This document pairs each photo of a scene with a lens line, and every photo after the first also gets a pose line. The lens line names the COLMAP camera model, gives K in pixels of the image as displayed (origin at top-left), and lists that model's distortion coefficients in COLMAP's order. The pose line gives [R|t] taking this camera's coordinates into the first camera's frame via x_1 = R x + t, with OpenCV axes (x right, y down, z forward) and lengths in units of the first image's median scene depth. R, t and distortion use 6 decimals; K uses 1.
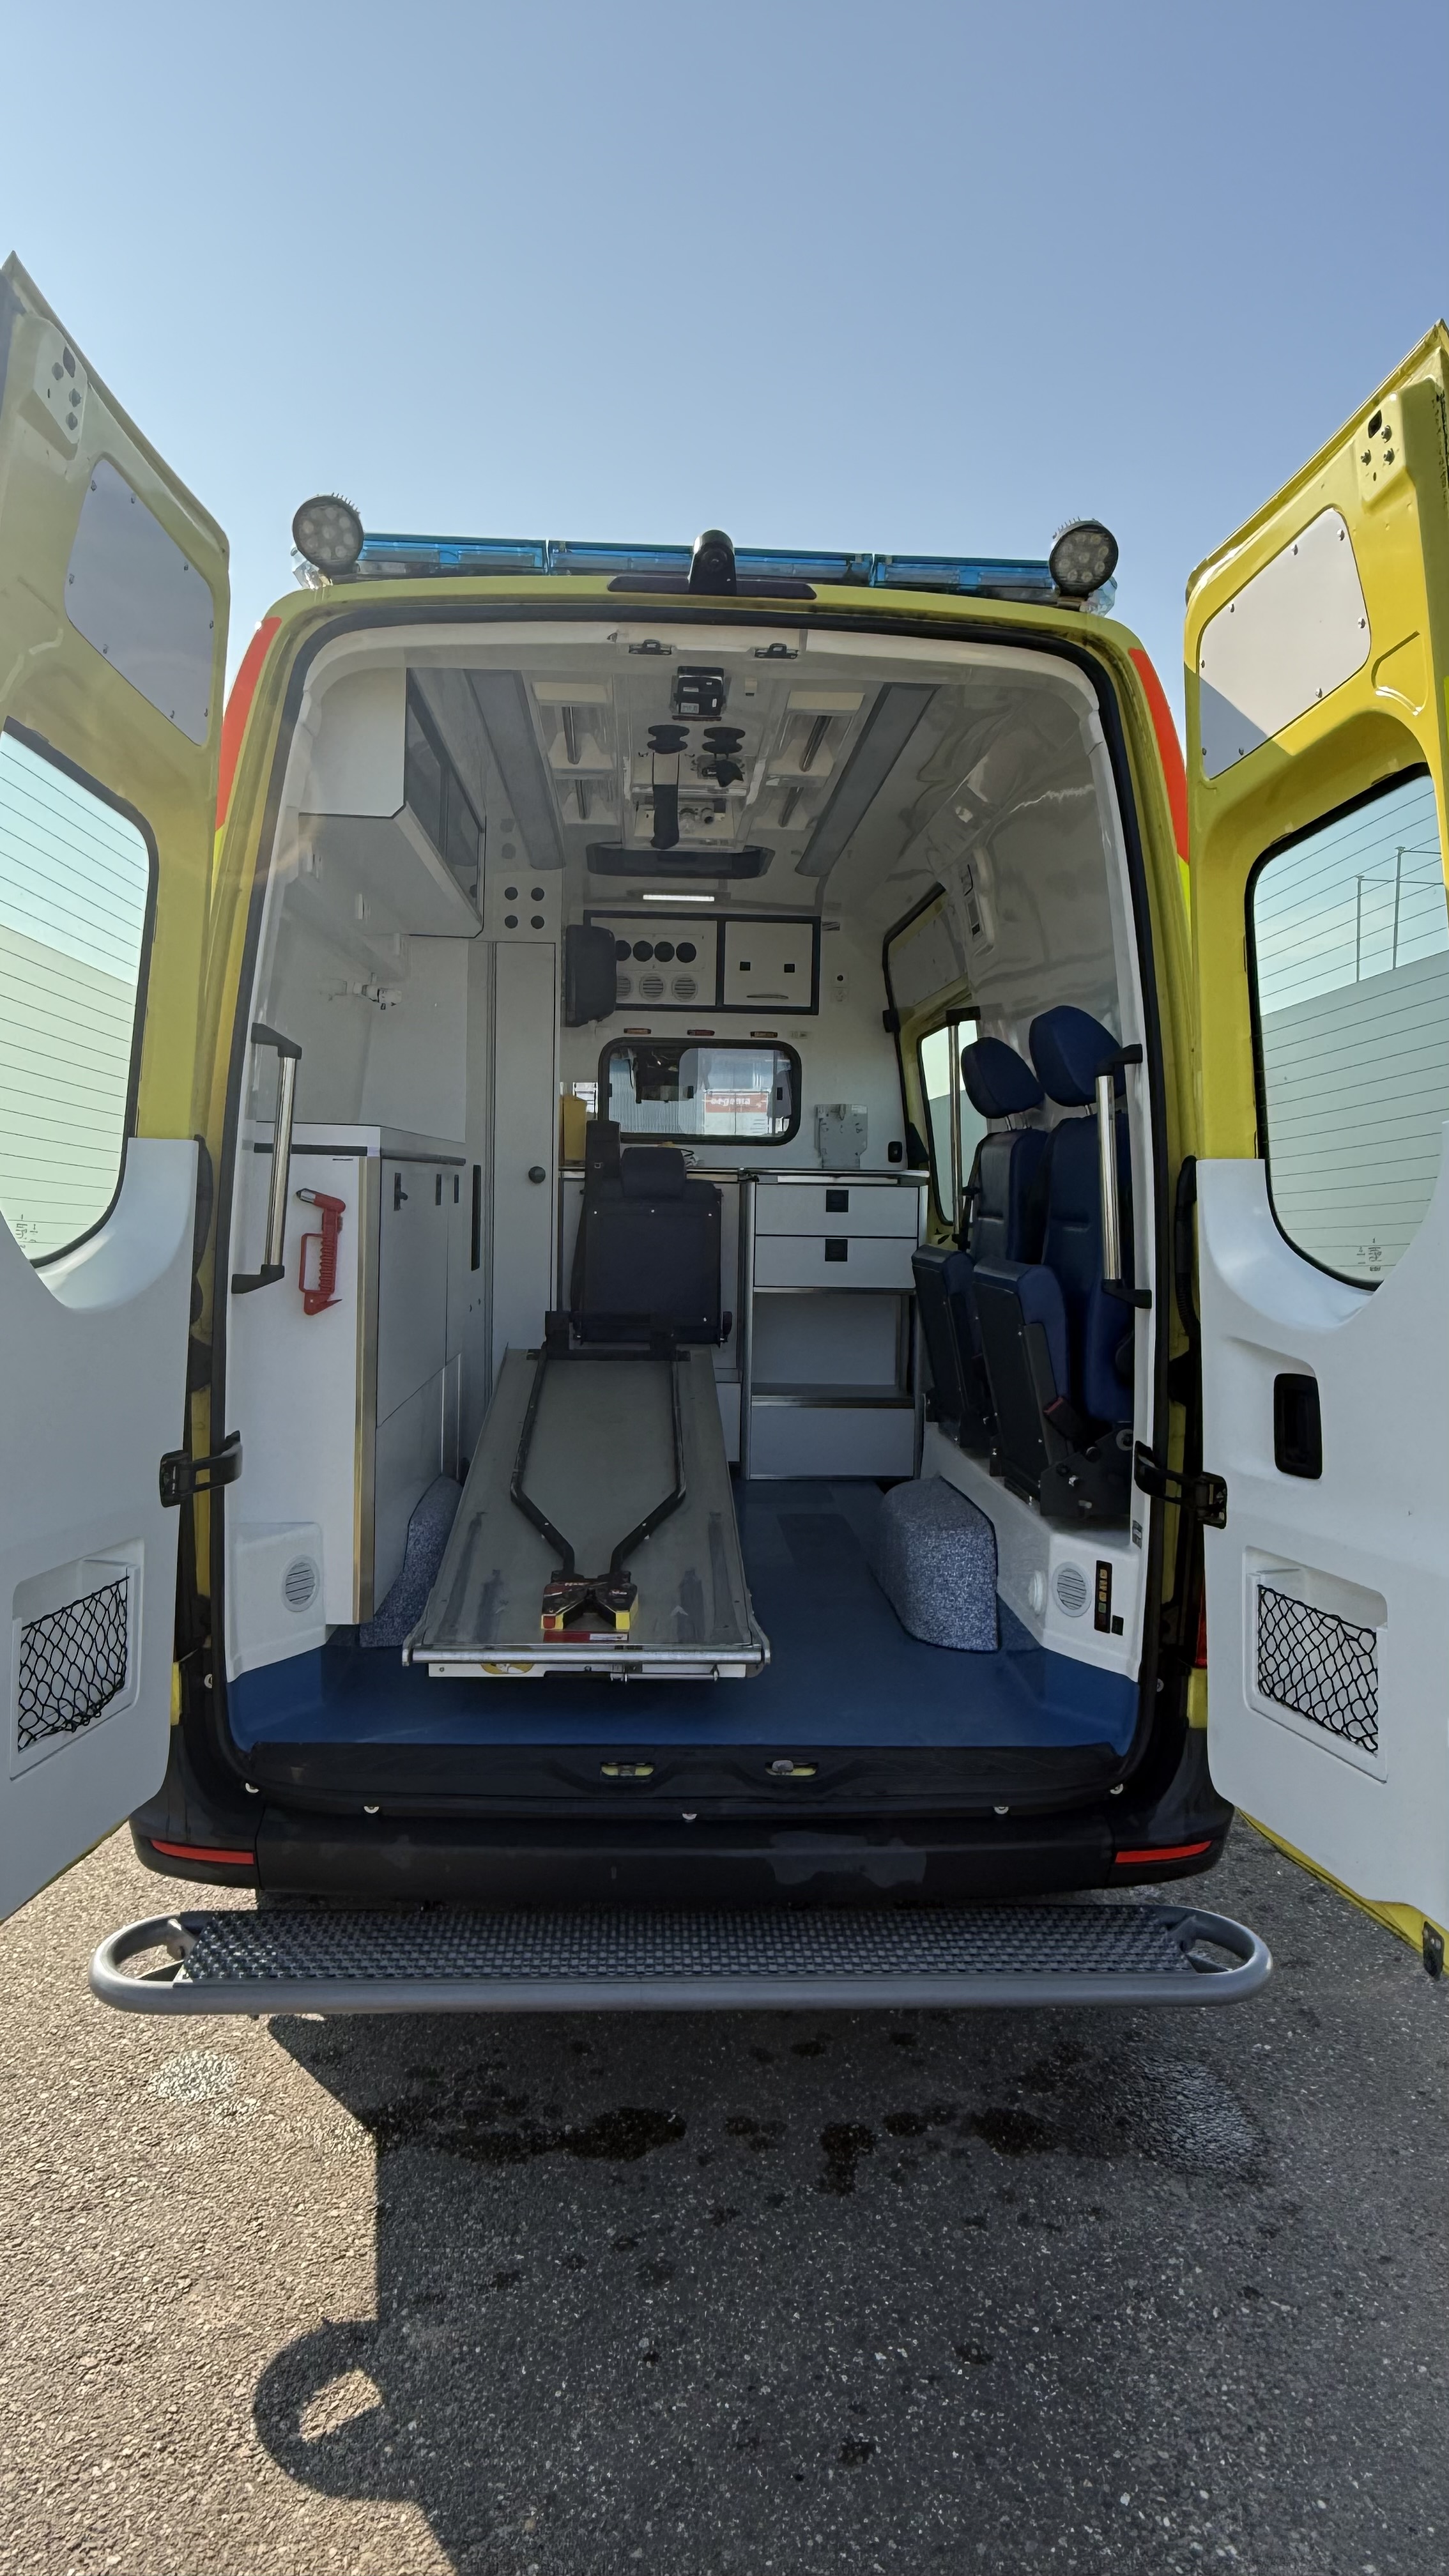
lens RADIAL K [[1654.4, 0, 720.0], [0, 1654.4, 1279.3], [0, 0, 1]] dist [0.001554, 0.005551]
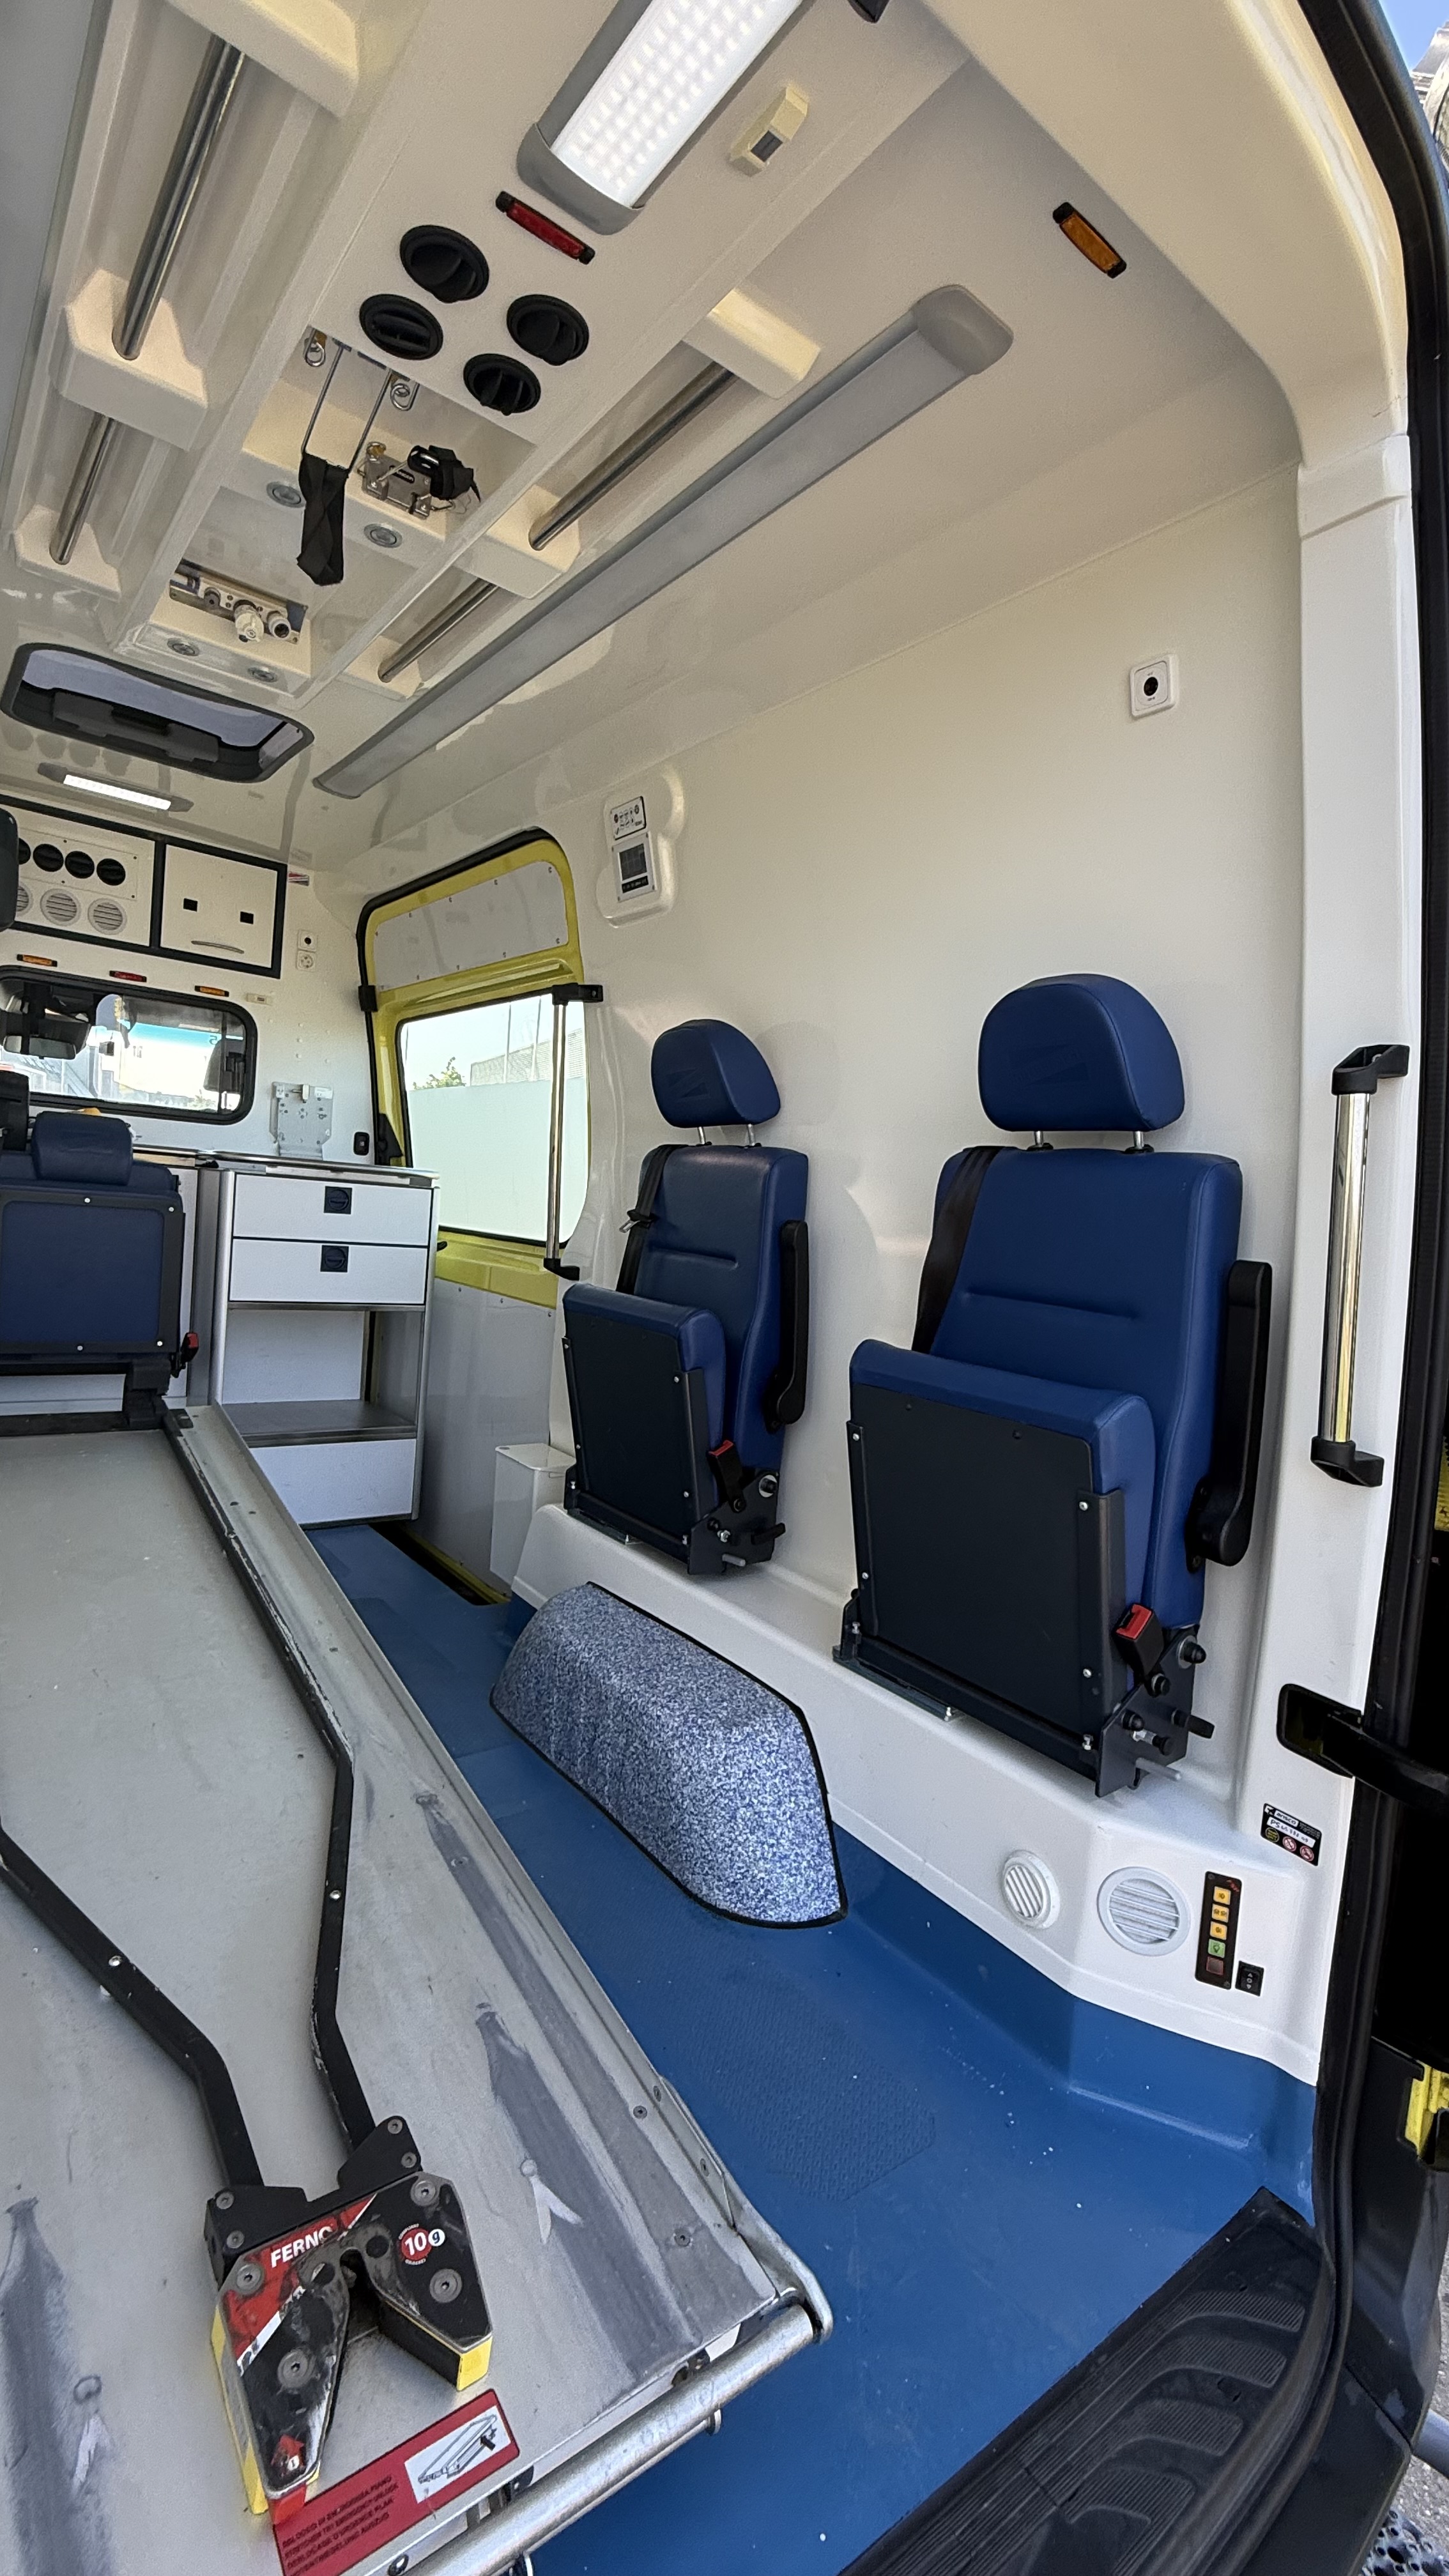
lens RADIAL K [[1119.2, 0, 723.5], [0, 1119.2, 1283.4], [0, 0, 1]] dist [-0.002879, 0.001269]
pose [[0.823789, 0.013442, 0.566738, -0.088724], [-0.039220, 0.998675, 0.033321, -0.031472], [-0.565539, -0.049677, 0.823224, 0.417031]]
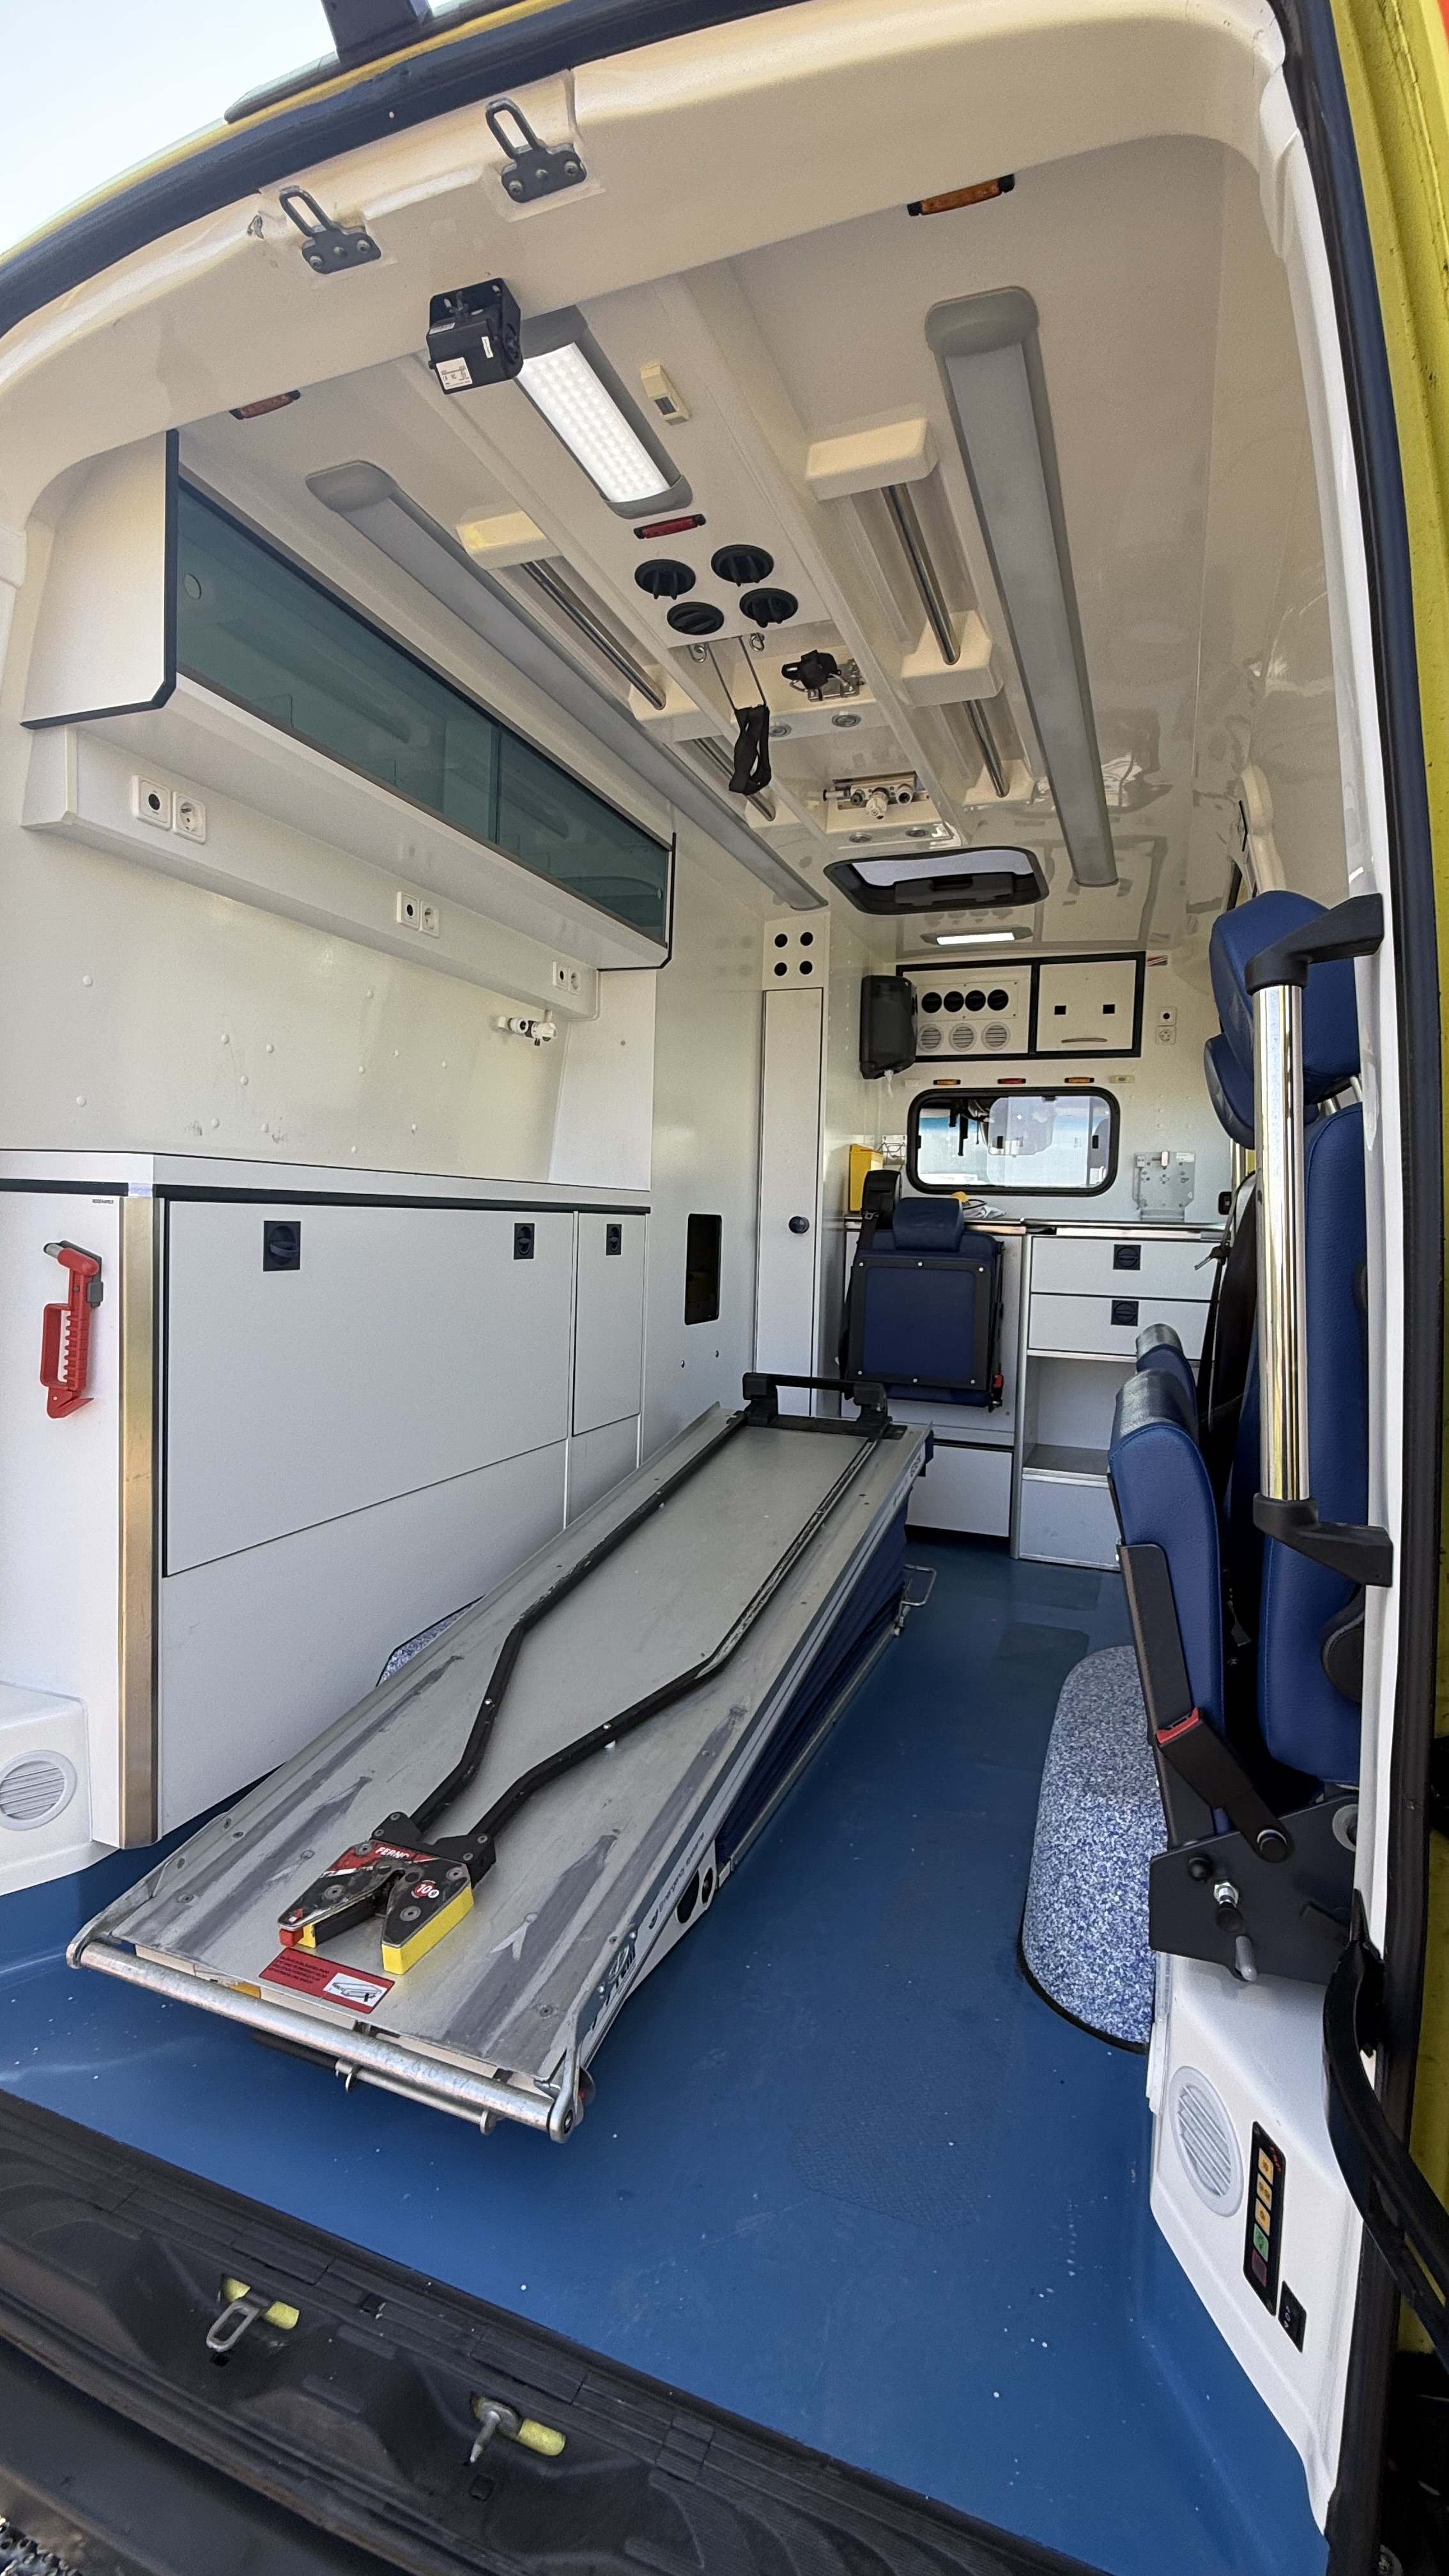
lens RADIAL K [[1119.2, 0, 733.7], [0, 1119.2, 1285.7], [0, 0, 1]] dist [-0.002879, 0.001269]
pose [[0.917116, 0.029255, -0.397546, 0.115545], [-0.032621, 0.999466, -0.001704, -0.024073], [0.397284, 0.014532, 0.917581, 0.365780]]
